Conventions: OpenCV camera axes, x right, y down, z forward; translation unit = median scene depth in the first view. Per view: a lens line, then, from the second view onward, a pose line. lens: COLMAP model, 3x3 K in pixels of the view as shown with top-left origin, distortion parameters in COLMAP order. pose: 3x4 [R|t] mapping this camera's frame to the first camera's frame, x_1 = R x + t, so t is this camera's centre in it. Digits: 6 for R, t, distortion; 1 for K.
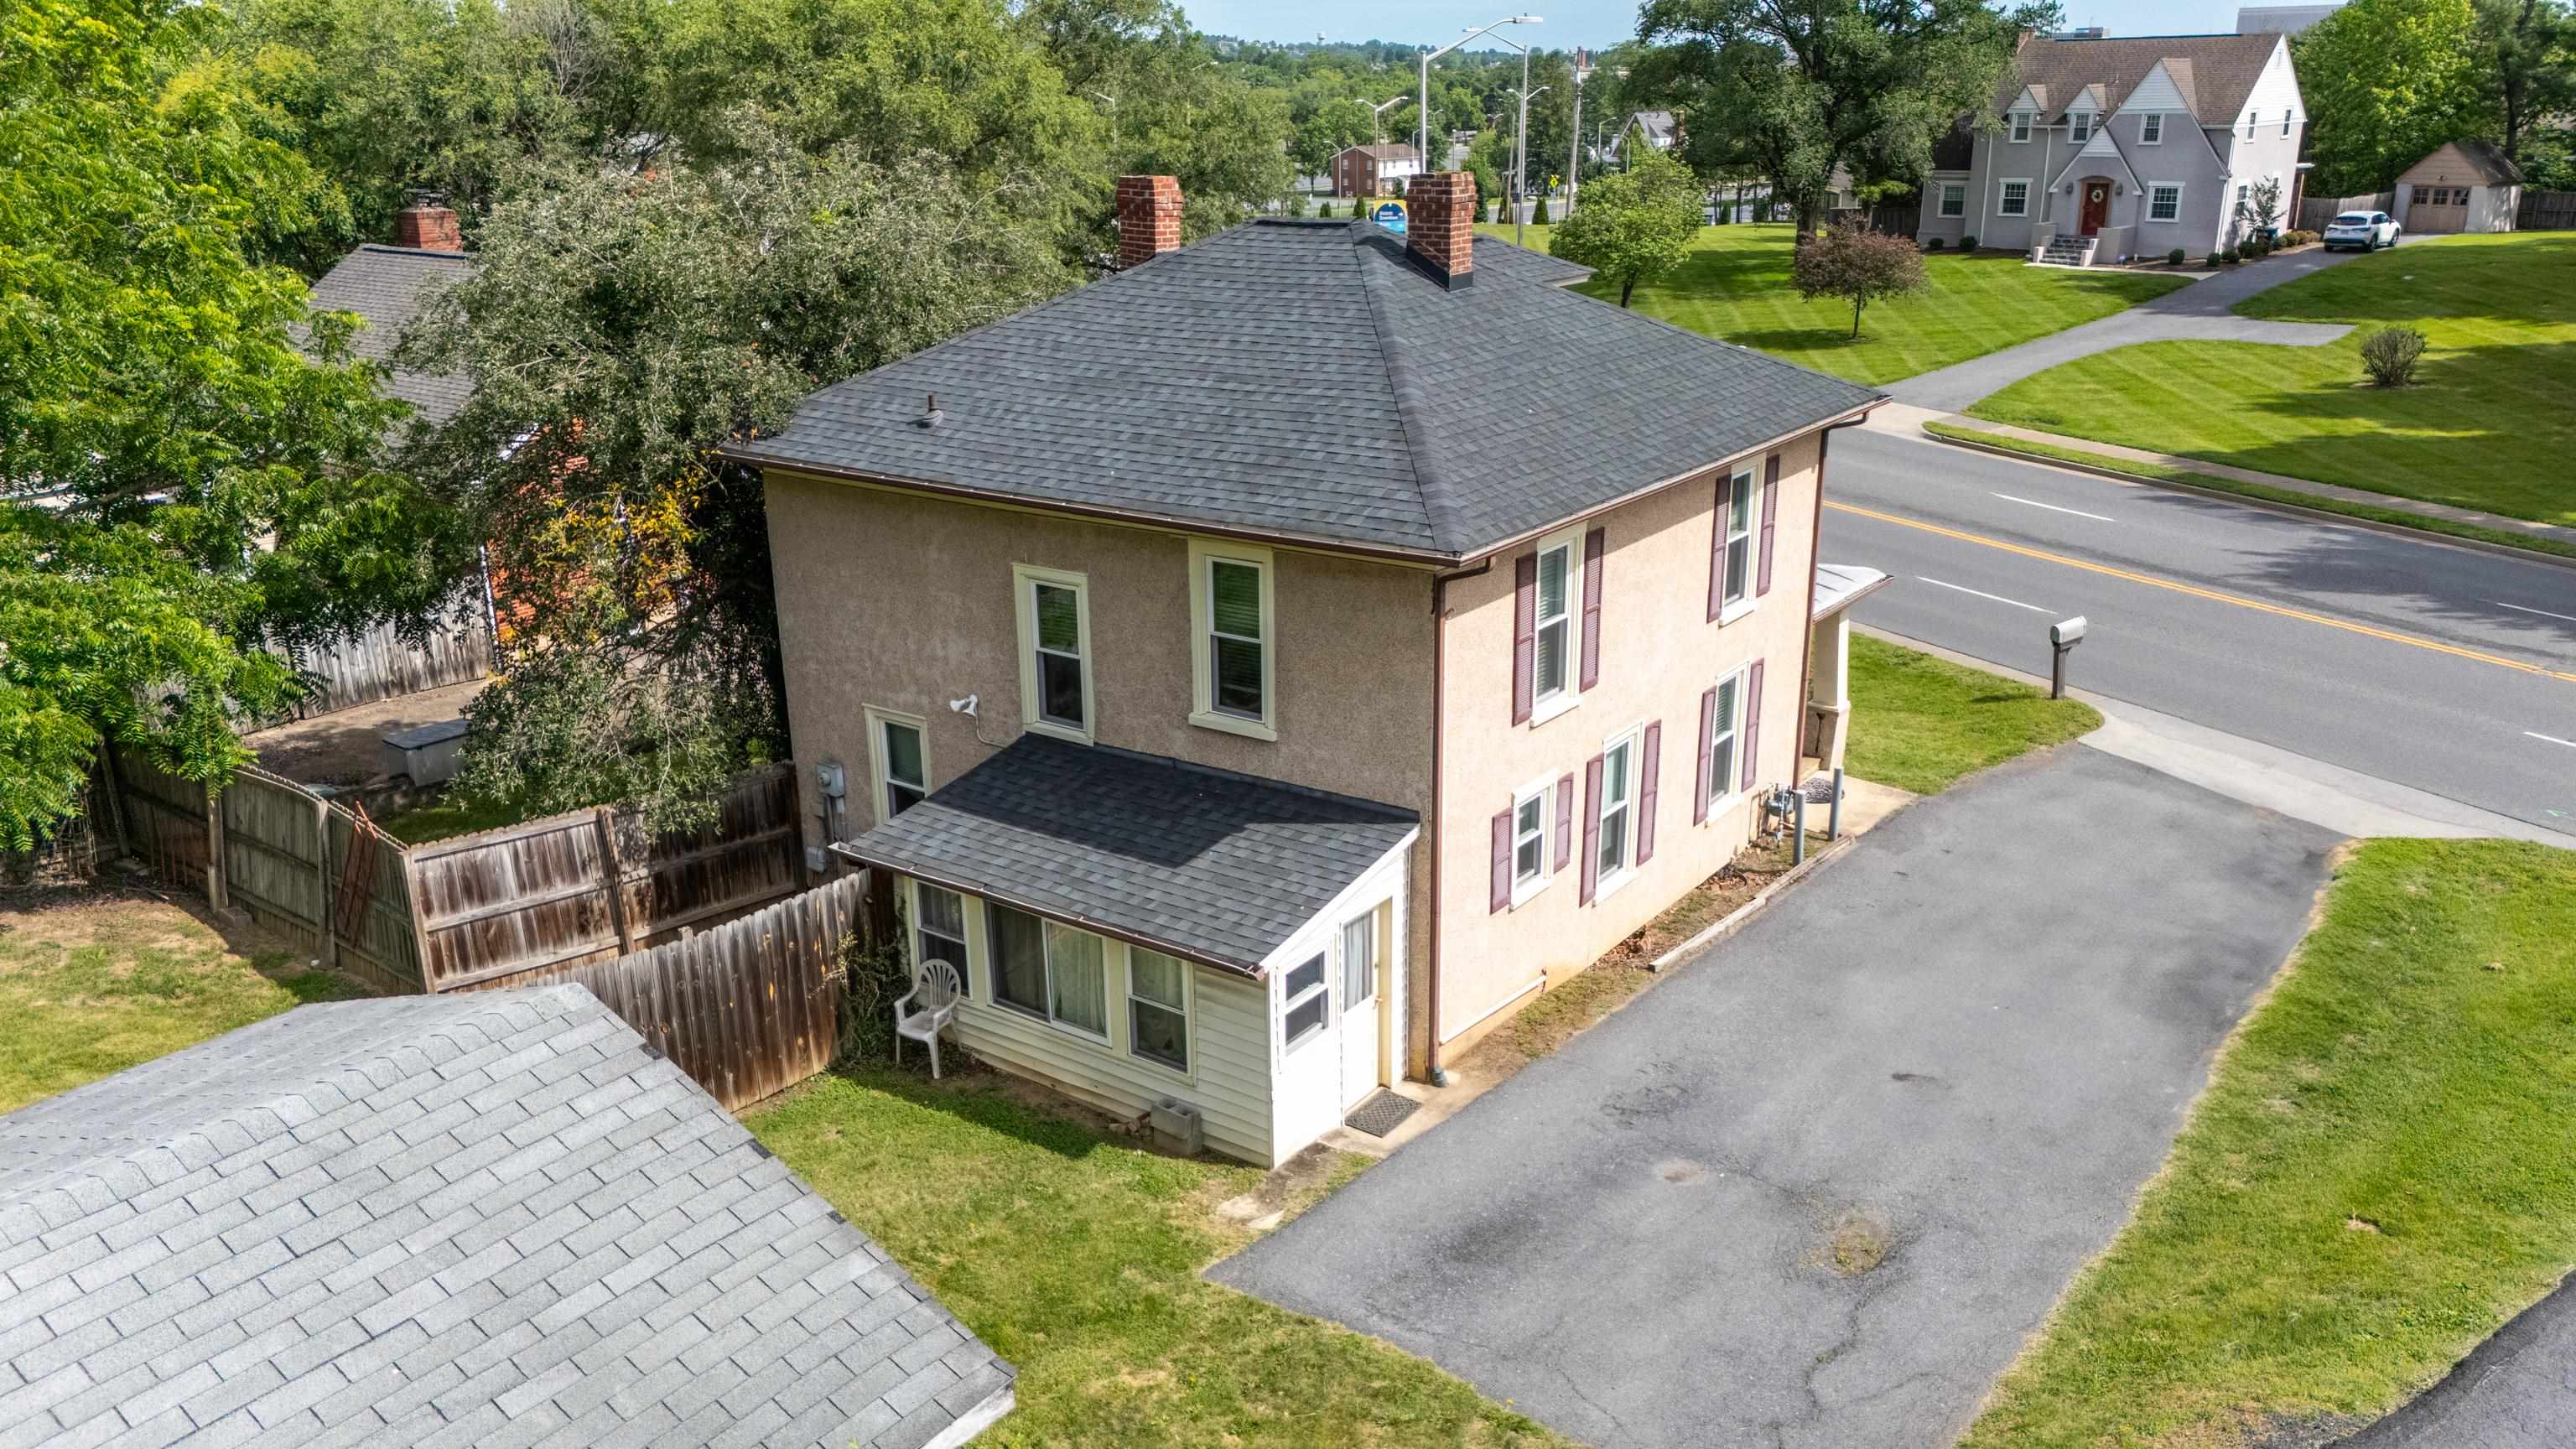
lens RADIAL K [[1889.8, 0, 1283.4], [0, 1889.8, 724.0], [0, 0, 1]] dist [0.077214, -0.074589]
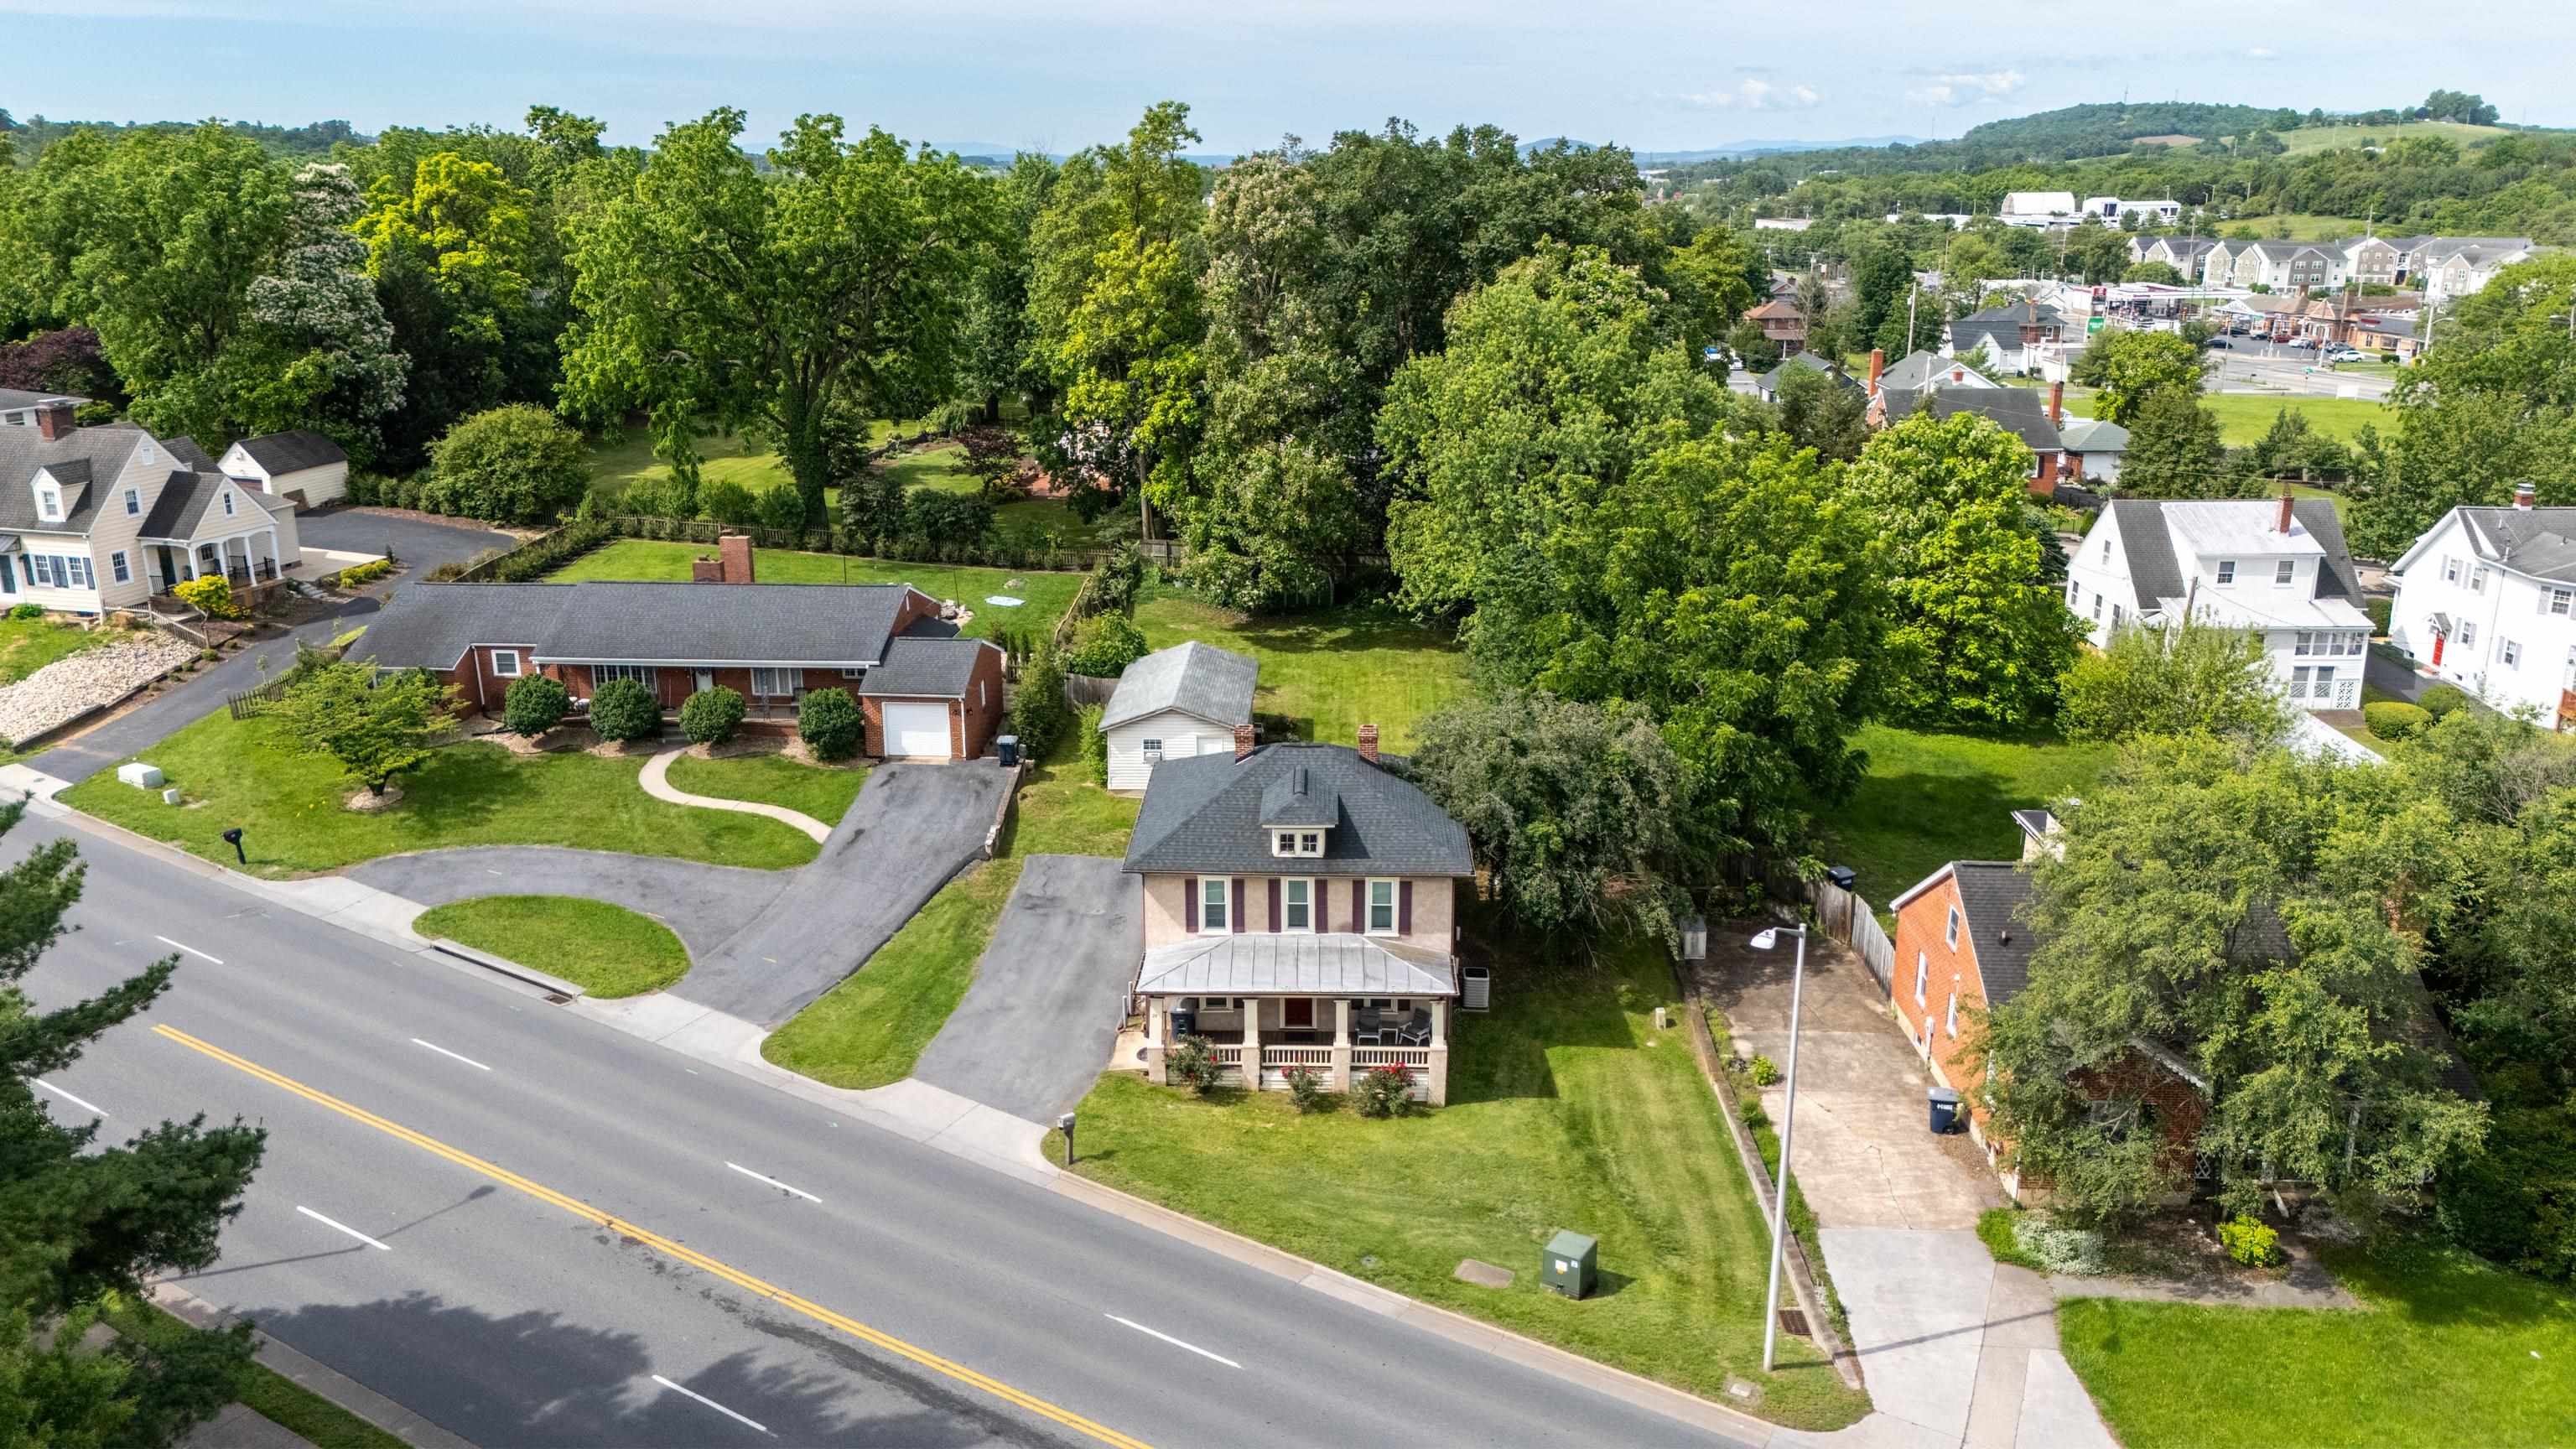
lens RADIAL K [[1889.8, 0, 1293.4], [0, 1889.8, 722.6], [0, 0, 1]] dist [0.077214, -0.074589]
pose [[-0.818275, 0.181005, -0.545586, 1.732047], [-0.167762, 0.832611, 0.527840, -1.986565], [0.549802, 0.523446, -0.650939, 3.183308]]
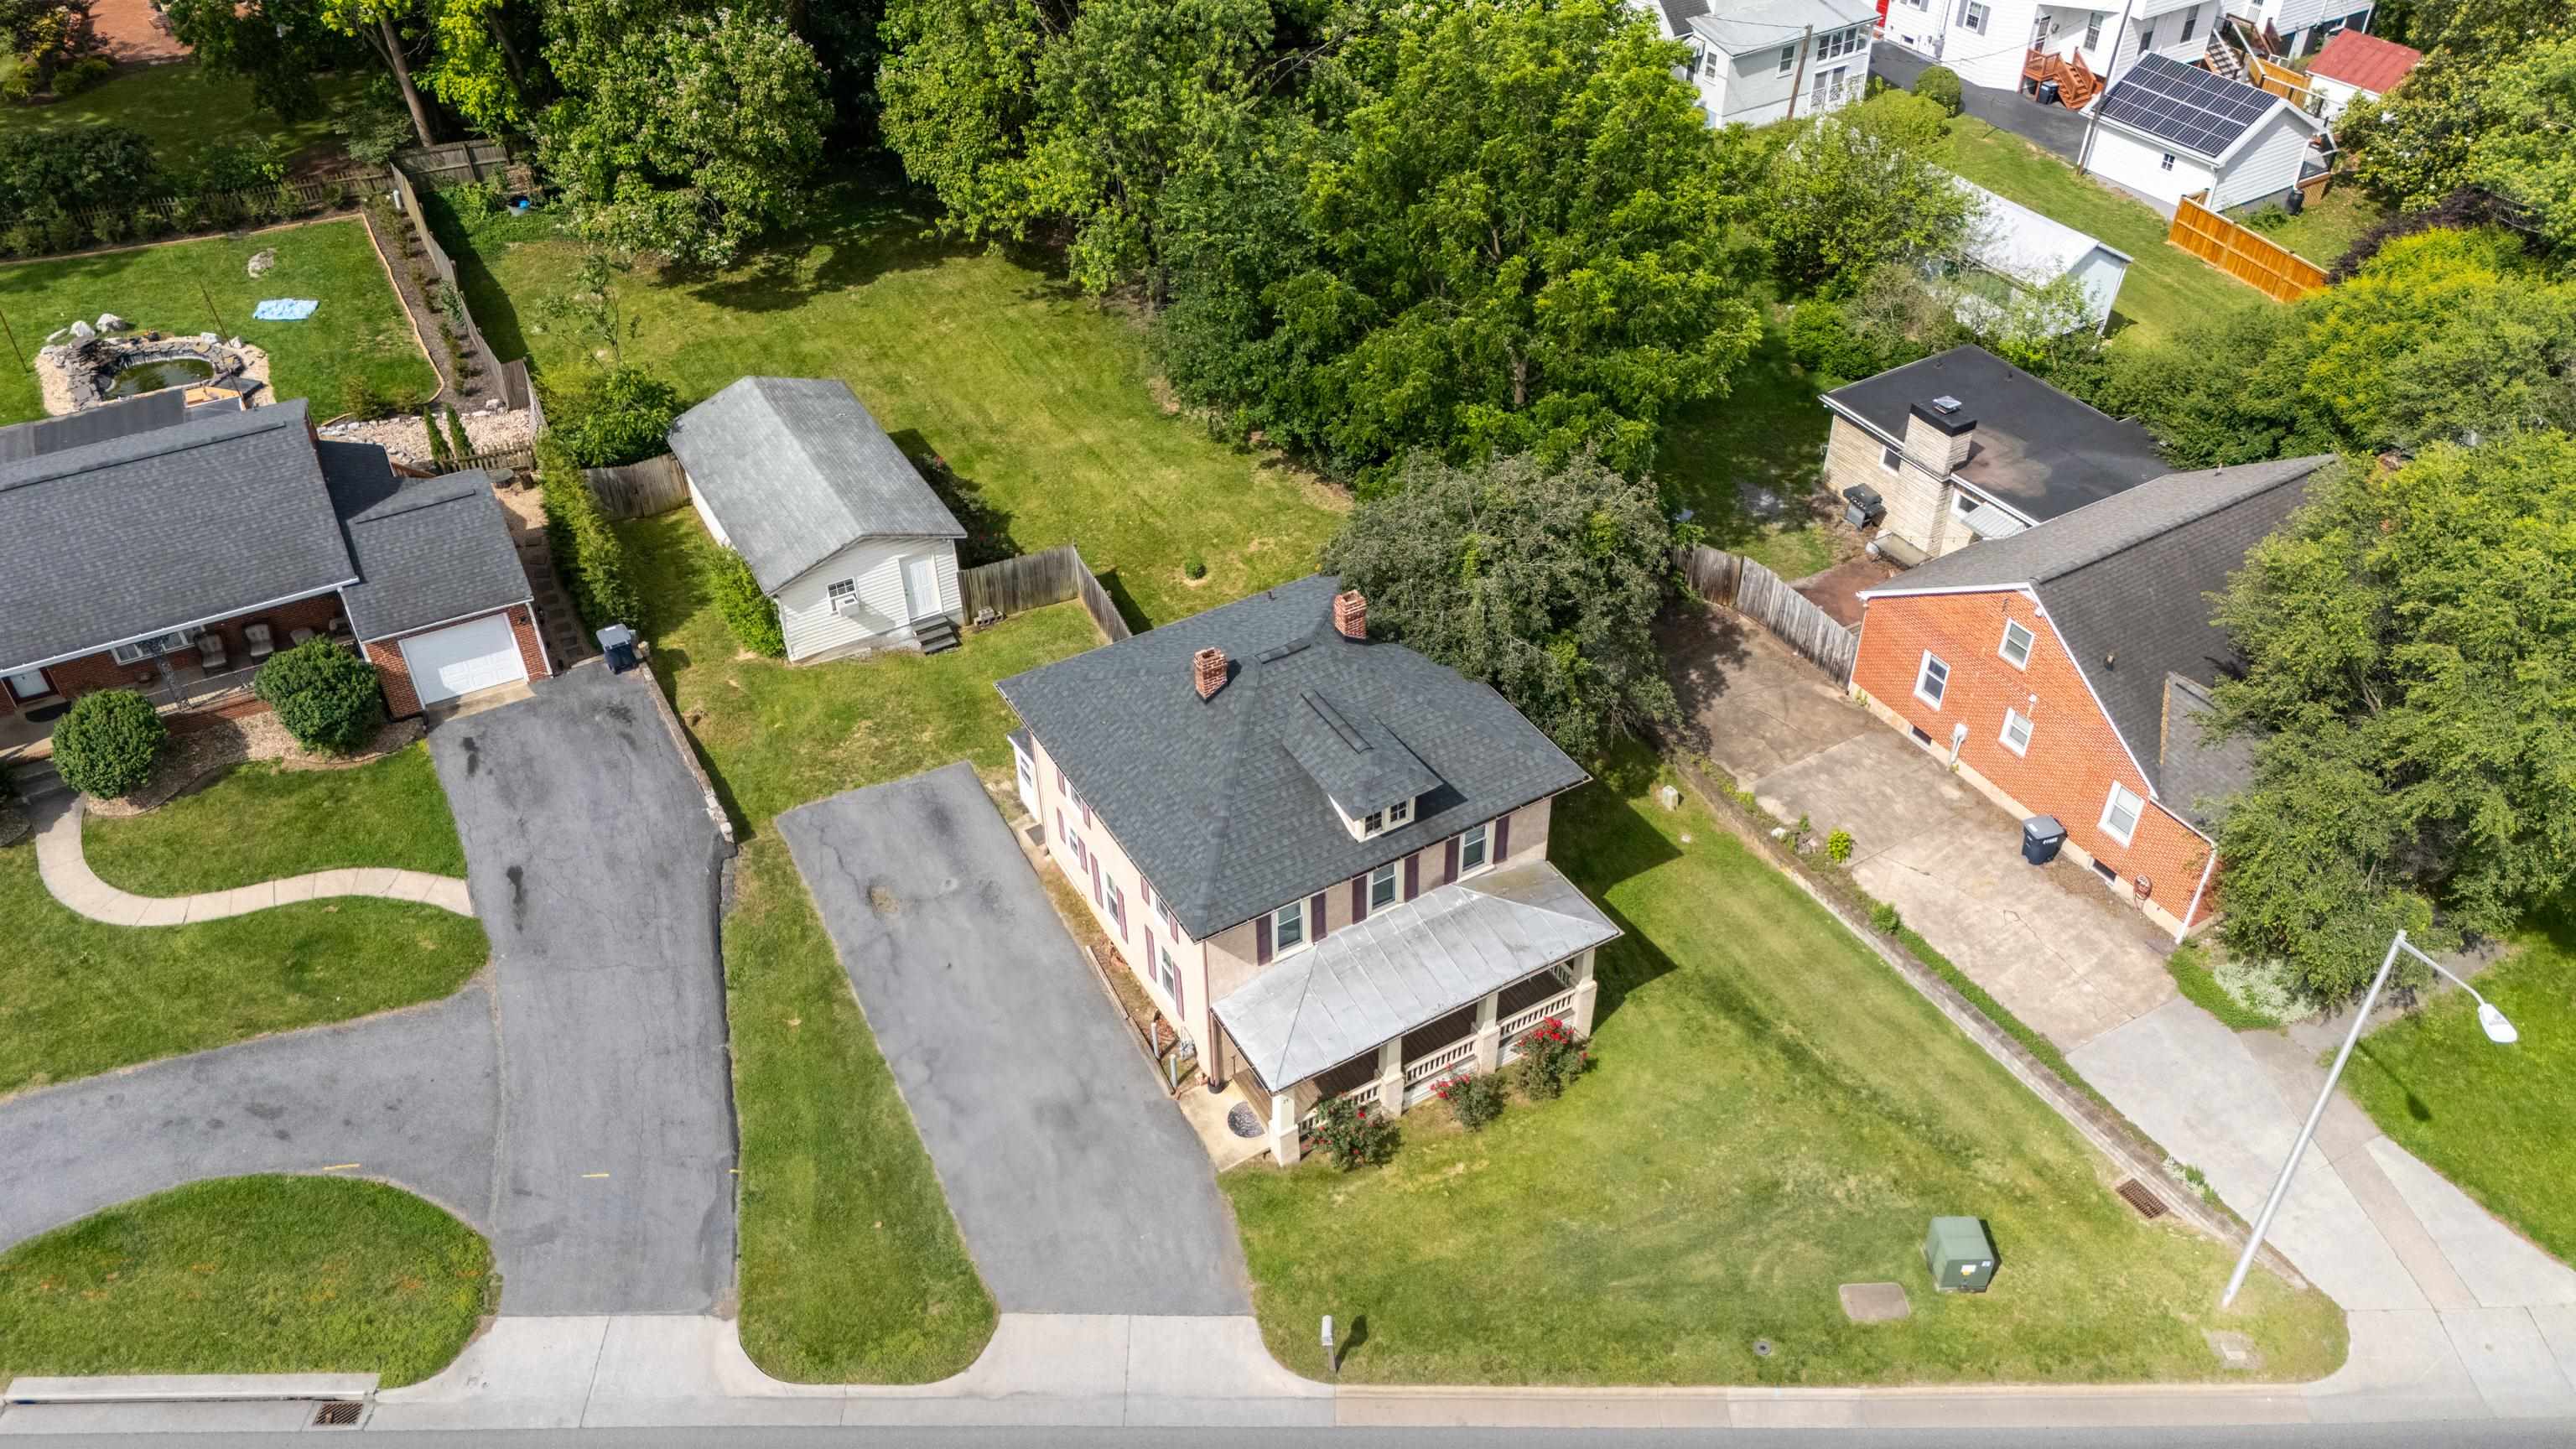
lens RADIAL K [[1889.8, 0, 1286.6], [0, 1889.8, 726.3], [0, 0, 1]] dist [0.077214, -0.074589]
pose [[-0.394076, 0.594865, -0.700600, 1.671391], [-0.272669, 0.652294, 0.707222, -1.863174], [0.877699, 0.469731, -0.094852, 1.434477]]
